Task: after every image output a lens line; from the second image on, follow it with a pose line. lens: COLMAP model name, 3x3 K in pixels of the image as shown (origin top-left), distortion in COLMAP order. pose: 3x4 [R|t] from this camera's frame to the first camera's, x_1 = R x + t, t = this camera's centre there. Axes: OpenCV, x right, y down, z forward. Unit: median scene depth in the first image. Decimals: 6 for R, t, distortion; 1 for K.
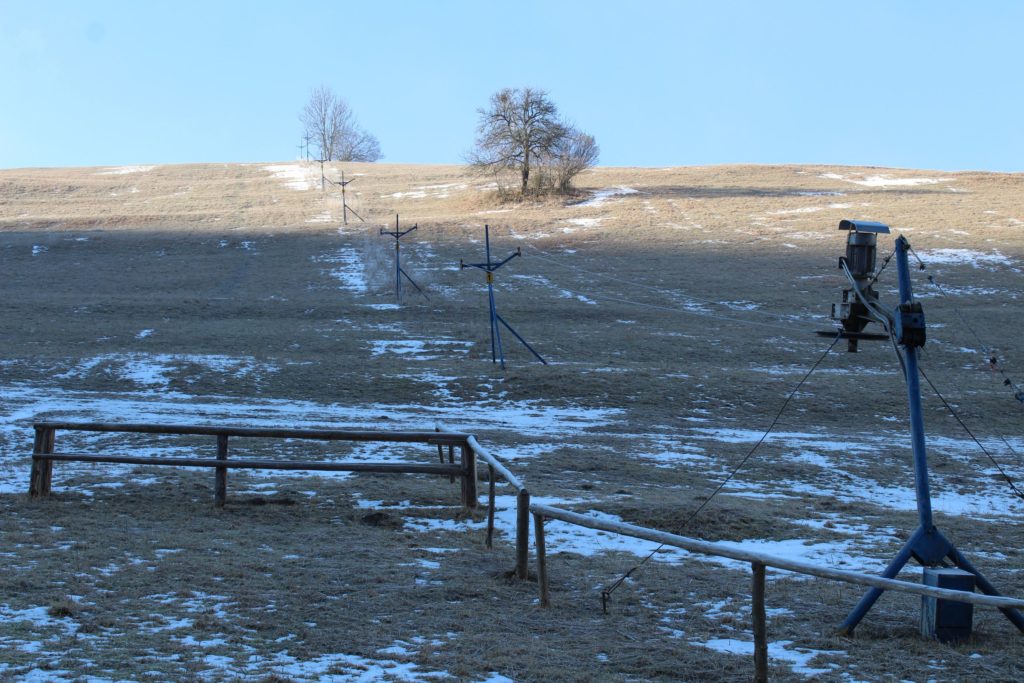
lens RADIAL K [[1741.7, 0, 512.9], [0, 1741.7, 346.9], [0, 0, 1]] dist [0.005920, 0.000000]
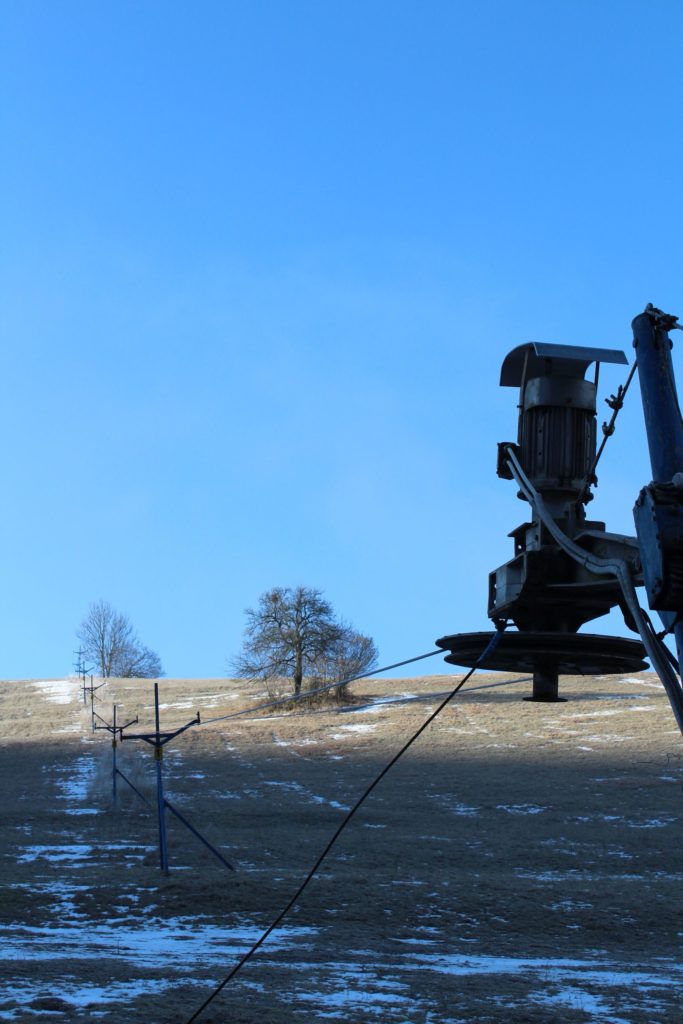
lens RADIAL K [[1741.7, 0, 342.3], [0, 1741.7, 514.6], [0, 0, 1]] dist [0.005920, 0.000000]
pose [[0.999894, -0.008199, 0.012050, 0.032075], [0.010514, 0.978335, -0.206761, 0.008718], [-0.010094, 0.206866, 0.978317, 0.137239]]
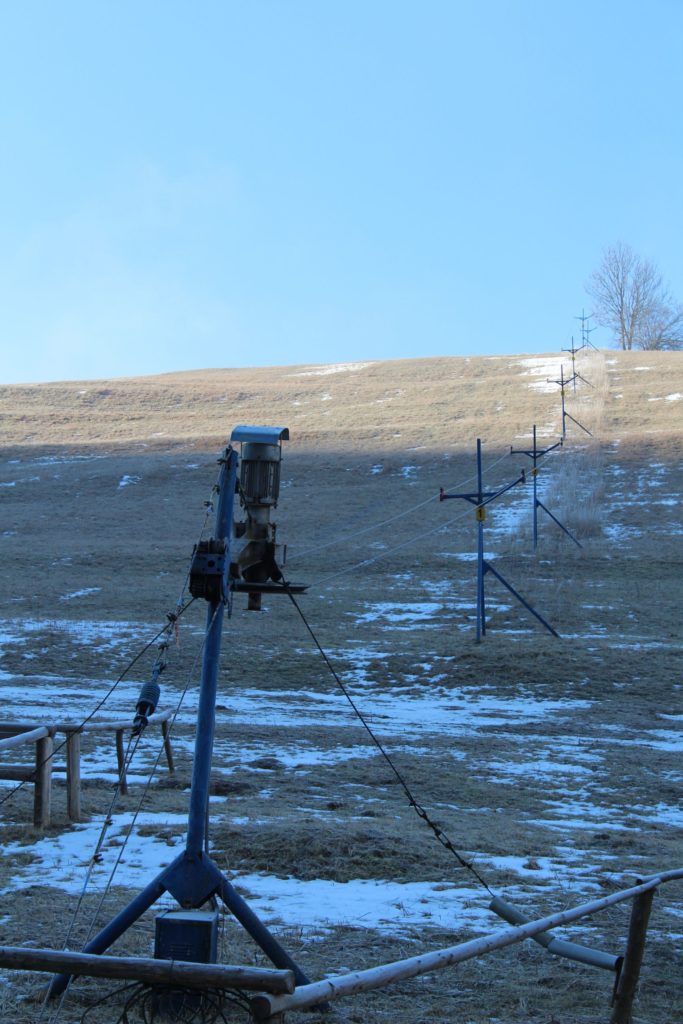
lens RADIAL K [[2512.0, 0, 341.4], [0, 2512.0, 517.0], [0, 0, 1]] dist [0.121180, 0.000000]
pose [[0.966995, -0.005359, -0.254738, 0.106678], [-0.004915, 0.999200, -0.039677, 0.001245], [0.254747, 0.039620, 0.966196, 0.002448]]
